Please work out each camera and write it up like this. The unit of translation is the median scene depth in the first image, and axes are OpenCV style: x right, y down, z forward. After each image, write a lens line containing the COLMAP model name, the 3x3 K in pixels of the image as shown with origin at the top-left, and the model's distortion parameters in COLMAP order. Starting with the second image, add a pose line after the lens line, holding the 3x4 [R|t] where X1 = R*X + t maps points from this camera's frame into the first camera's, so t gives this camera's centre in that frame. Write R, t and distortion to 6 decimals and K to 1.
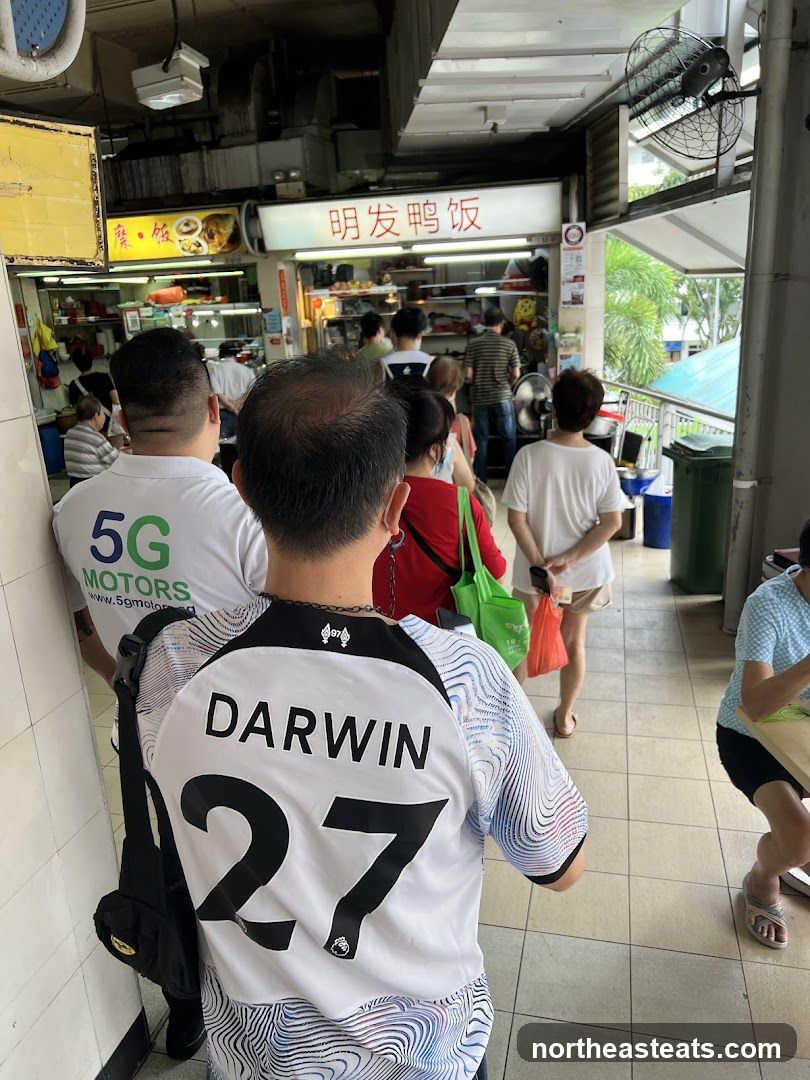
lens RADIAL K [[857.4, 0, 401.4], [0, 857.4, 569.2], [0, 0, 1]] dist [-0.003128, -0.007956]
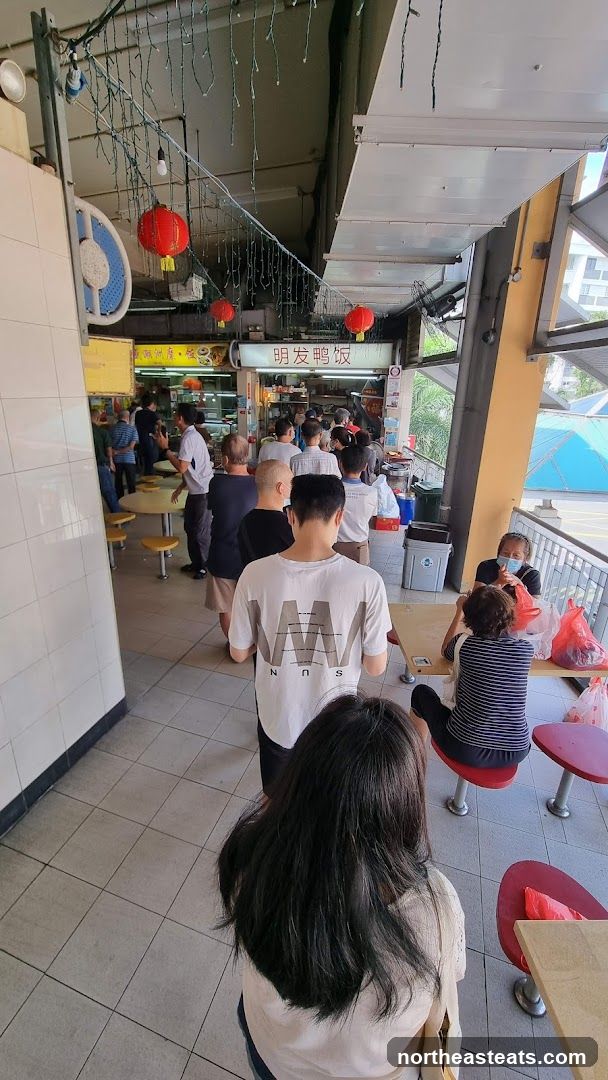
lens RADIAL K [[475.6, 0, 285.4], [0, 475.6, 541.6], [0, 0, 1]] dist [-0.002322, -0.000229]
pose [[0.992751, 0.097106, -0.070817, 0.060462], [-0.095955, 0.995195, 0.019484, -0.002645], [0.072369, -0.012547, 0.997299, -0.088060]]
